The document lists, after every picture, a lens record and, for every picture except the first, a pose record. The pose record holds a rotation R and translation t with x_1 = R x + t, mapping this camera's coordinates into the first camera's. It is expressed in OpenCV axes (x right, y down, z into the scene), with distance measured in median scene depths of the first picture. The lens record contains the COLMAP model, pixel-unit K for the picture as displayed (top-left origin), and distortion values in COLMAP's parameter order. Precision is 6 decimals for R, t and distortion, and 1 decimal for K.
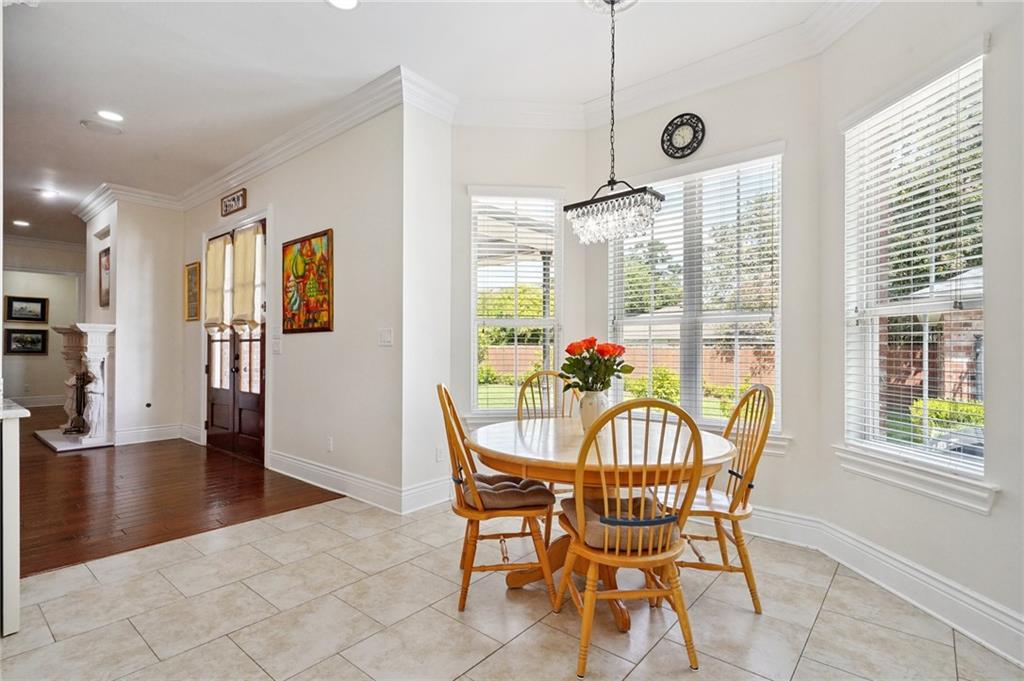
lens RADIAL K [[500.3, 0, 514.3], [0, 500.3, 342.7], [0, 0, 1]] dist [0.003989, -0.001537]
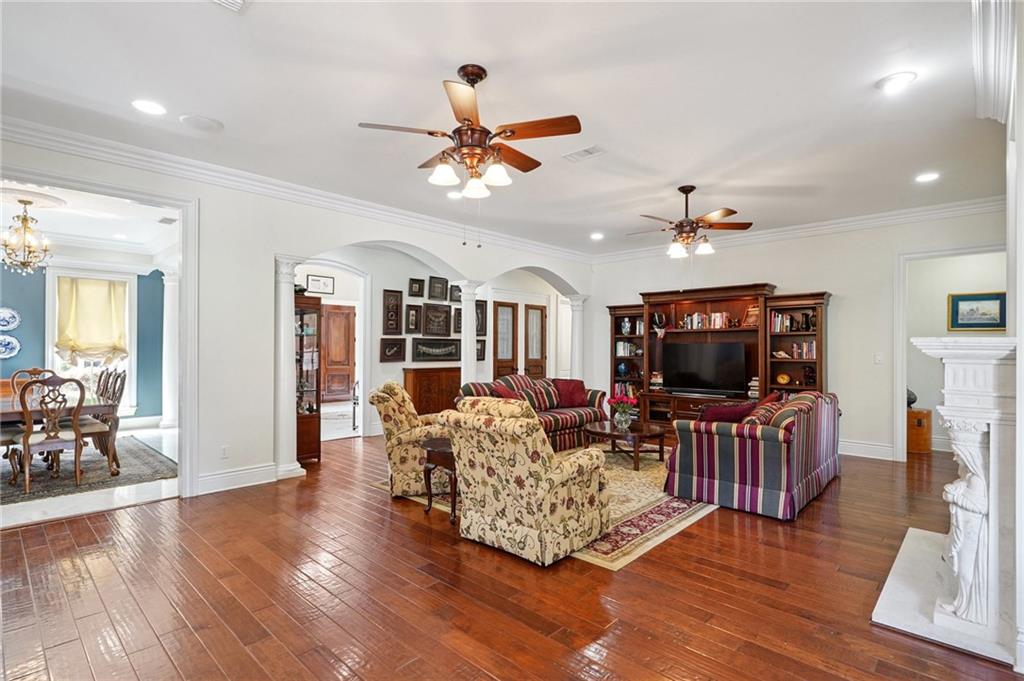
lens RADIAL K [[500.3, 0, 515.2], [0, 500.3, 346.3], [0, 0, 1]] dist [0.003989, -0.001537]
pose [[-0.061850, -0.000607, -0.998085, -0.409191], [-0.001478, 0.999999, -0.000517, -0.028611], [0.998084, 0.001443, -0.061851, 0.658953]]
